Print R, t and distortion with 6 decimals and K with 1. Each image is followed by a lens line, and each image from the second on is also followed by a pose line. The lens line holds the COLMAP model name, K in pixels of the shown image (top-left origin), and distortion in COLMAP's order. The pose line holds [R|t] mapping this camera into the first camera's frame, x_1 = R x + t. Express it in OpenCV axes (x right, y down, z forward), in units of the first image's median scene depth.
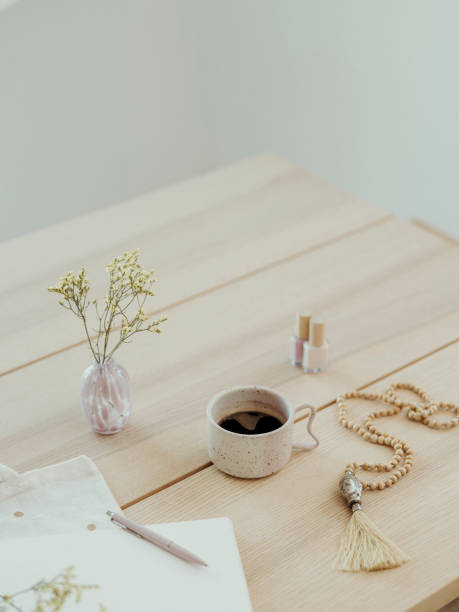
lens RADIAL K [[1369.2, 0, 229.5], [0, 1369.2, 306.0], [0, 0, 1]] dist [0.081756, -0.697479]
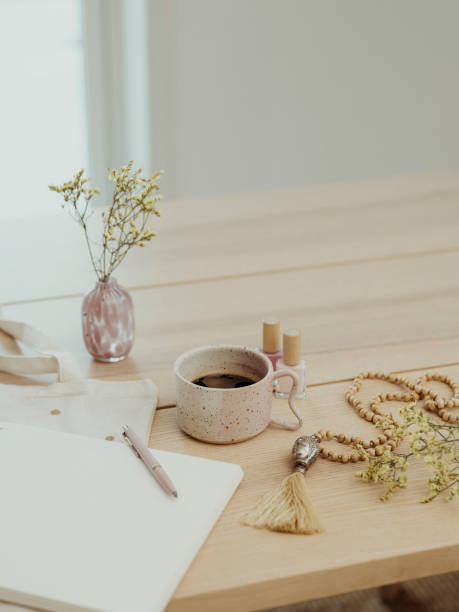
lens RADIAL K [[1369.2, 0, 229.5], [0, 1369.2, 306.0], [0, 0, 1]] dist [0.081756, -0.697479]
pose [[0.923903, 0.156977, -0.348943, 0.321647], [-0.194386, 0.978079, -0.074677, 0.112003], [0.329572, 0.136824, 0.934164, 0.145117]]
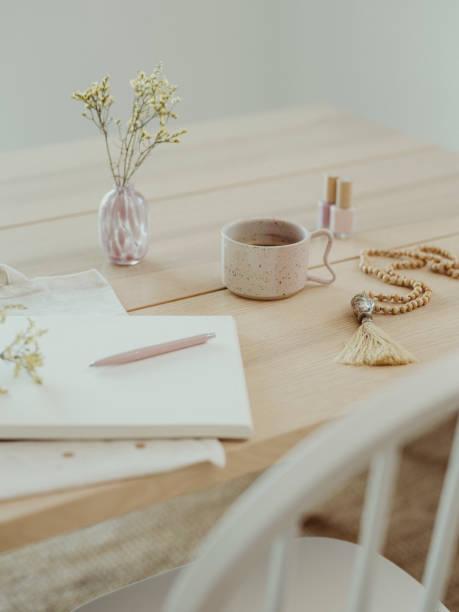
lens RADIAL K [[1369.2, 0, 229.5], [0, 1369.2, 306.0], [0, 0, 1]] dist [0.081756, -0.697479]
pose [[0.995573, 0.053036, -0.077602, 0.067054], [-0.064467, 0.986102, -0.153123, 0.275188], [0.068403, 0.157448, 0.985155, 0.036765]]
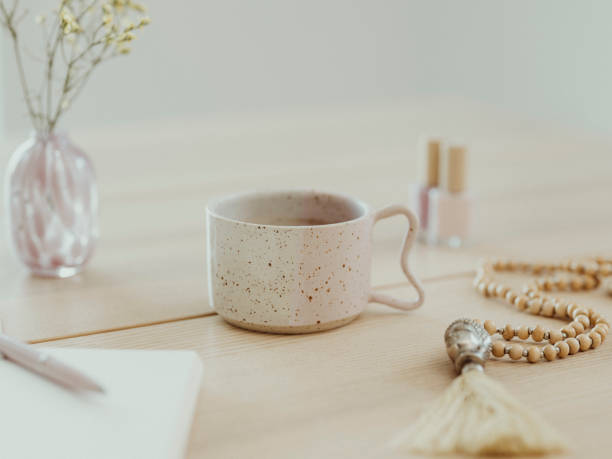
lens RADIAL K [[1369.2, 0, 306.0], [0, 1369.2, 229.5], [0, 0, 1]] dist [0.081756, -0.697479]
pose [[0.984843, 0.051356, -0.165669, 0.106020], [-0.099187, 0.950324, -0.295037, 0.233016], [0.142288, 0.306997, 0.941014, 0.501680]]
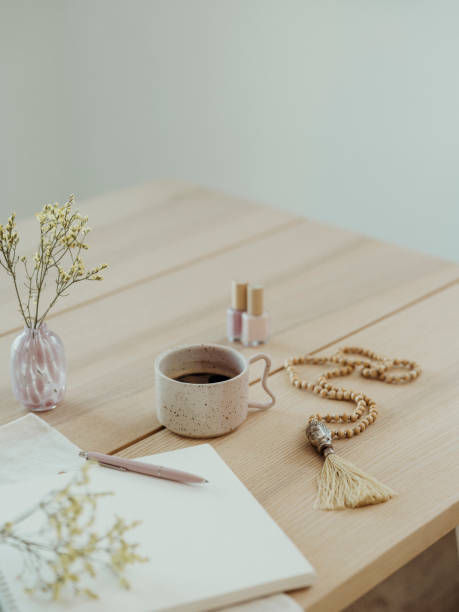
lens RADIAL K [[1369.2, 0, 229.5], [0, 1369.2, 306.0], [0, 0, 1]] dist [0.081756, -0.697479]
pose [[0.989929, -0.056531, 0.129787, -0.081873], [0.074242, 0.987929, -0.135955, 0.160811], [-0.120535, 0.144222, 0.982177, 0.087528]]
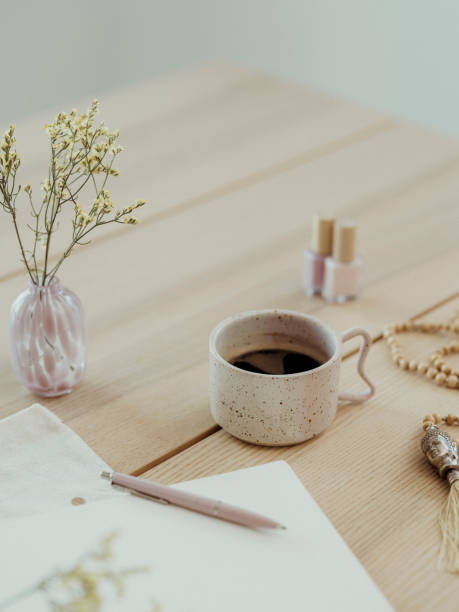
lens RADIAL K [[1369.2, 0, 229.5], [0, 1369.2, 306.0], [0, 0, 1]] dist [0.081756, -0.697479]
pose [[0.994151, -0.044882, 0.098234, -0.068813], [0.049214, 0.997900, -0.042122, 0.083781], [-0.096138, 0.046710, 0.994271, 0.343106]]
